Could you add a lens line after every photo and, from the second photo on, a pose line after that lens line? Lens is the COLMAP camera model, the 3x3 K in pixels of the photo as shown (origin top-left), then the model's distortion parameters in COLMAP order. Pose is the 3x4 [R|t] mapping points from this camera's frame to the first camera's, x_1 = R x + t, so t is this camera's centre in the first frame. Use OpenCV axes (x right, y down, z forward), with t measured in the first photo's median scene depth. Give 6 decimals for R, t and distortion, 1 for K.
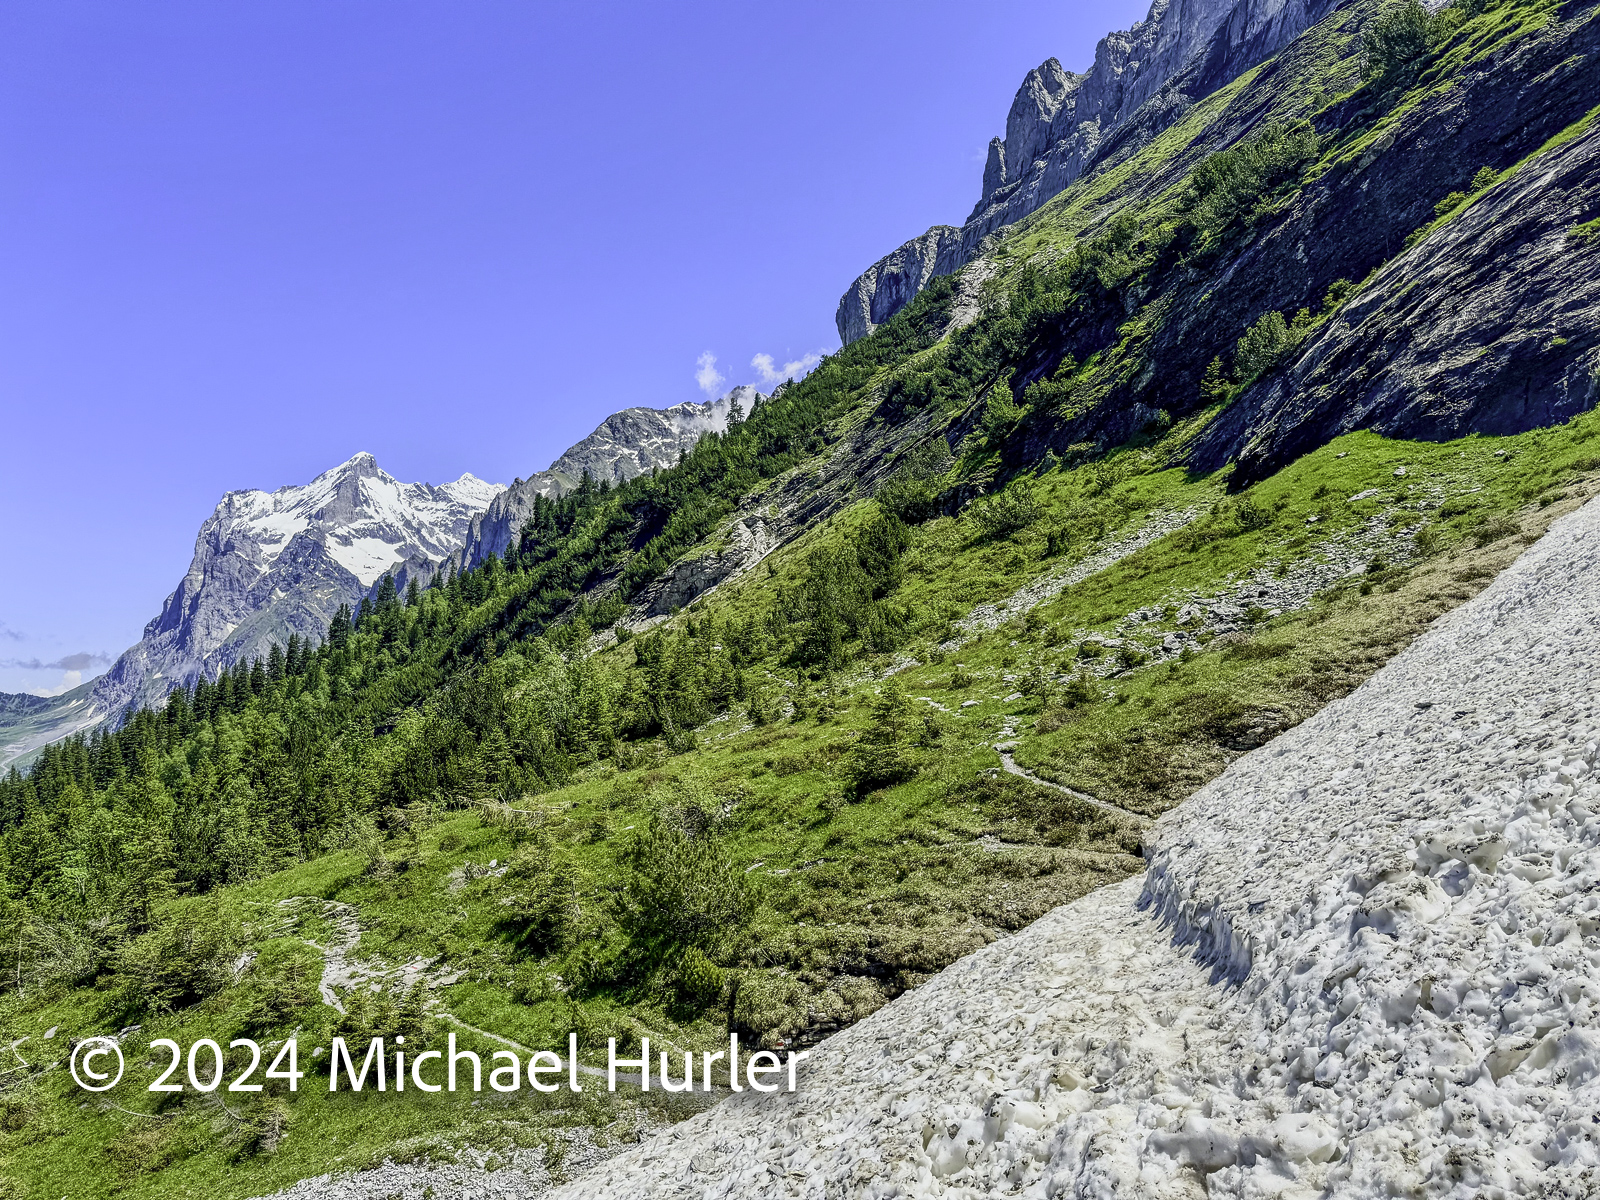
lens RADIAL K [[1112.5, 0, 801.3], [0, 1112.5, 594.2], [0, 0, 1]] dist [0.122383, -0.064896]
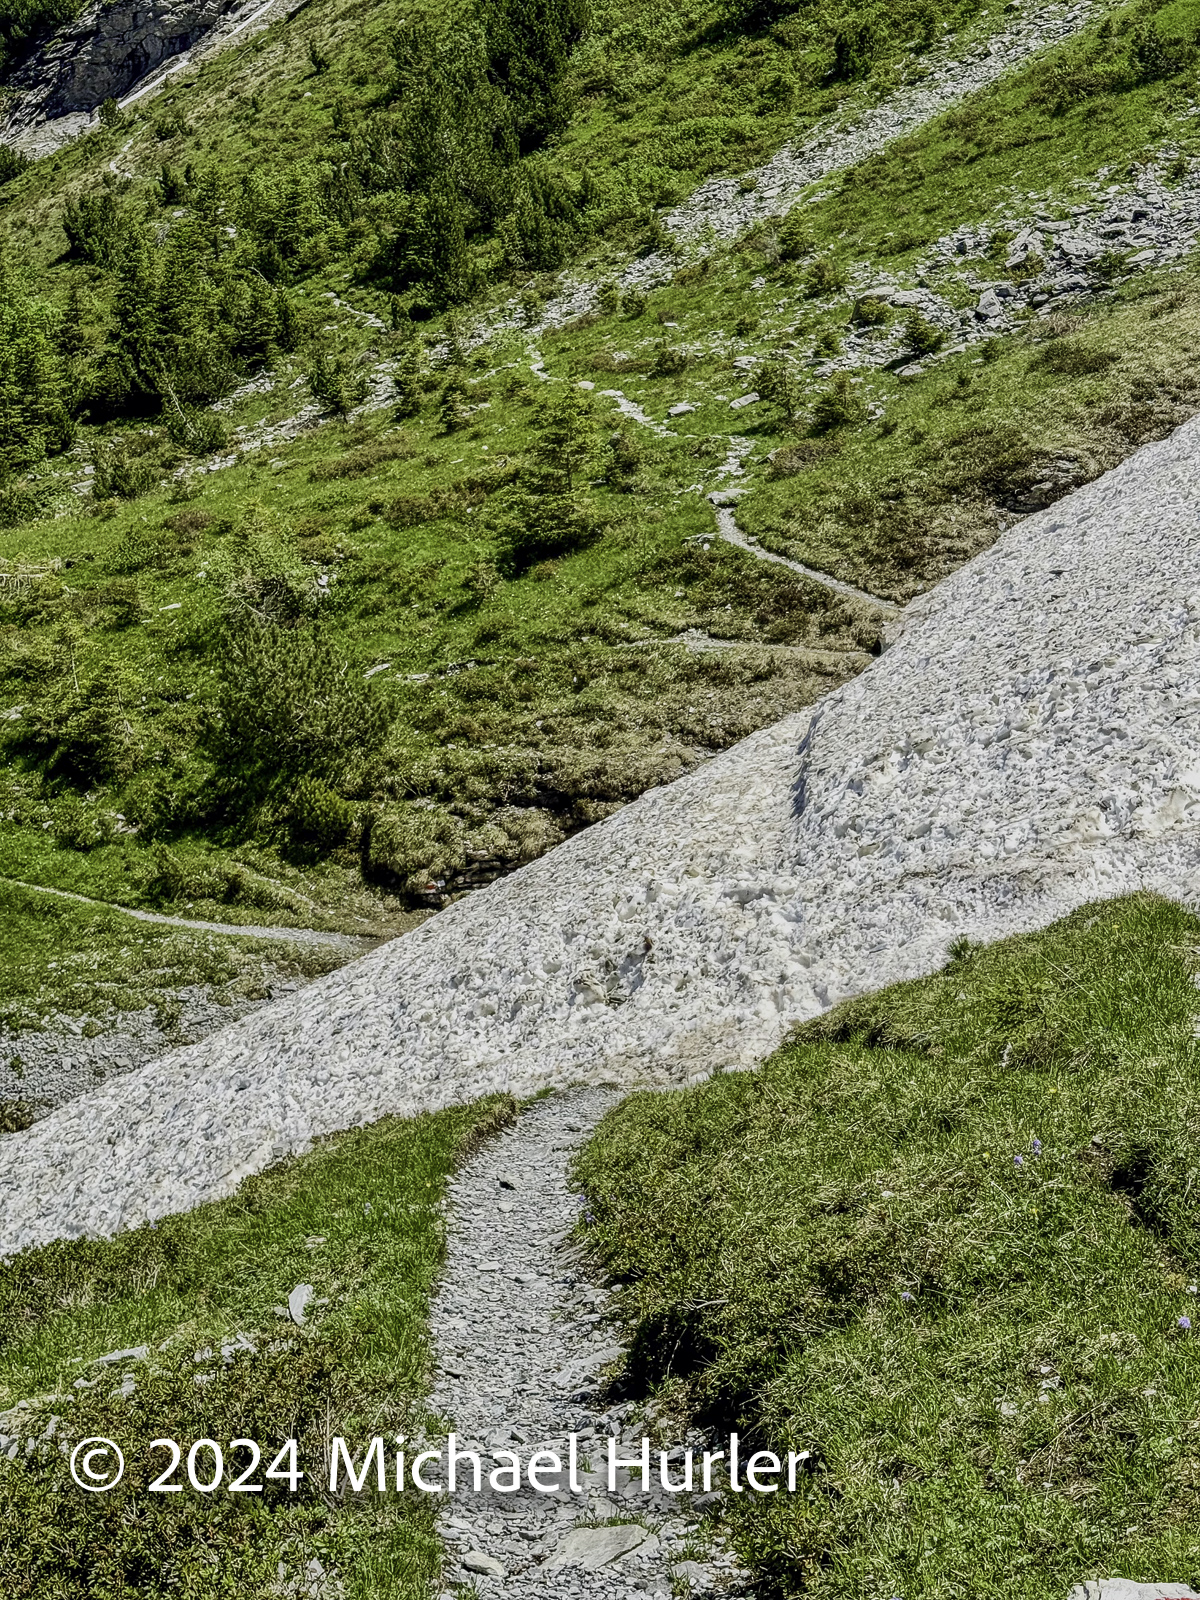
lens RADIAL K [[2261.4, 0, 600.0], [0, 2261.4, 800.0], [0, 0, 1]] dist [0.155274, -0.191197]
pose [[0.994438, -0.025270, 0.102246, -0.048263], [-0.009267, 0.946032, 0.323940, -0.147702], [-0.104914, -0.323085, 0.940537, -0.407064]]
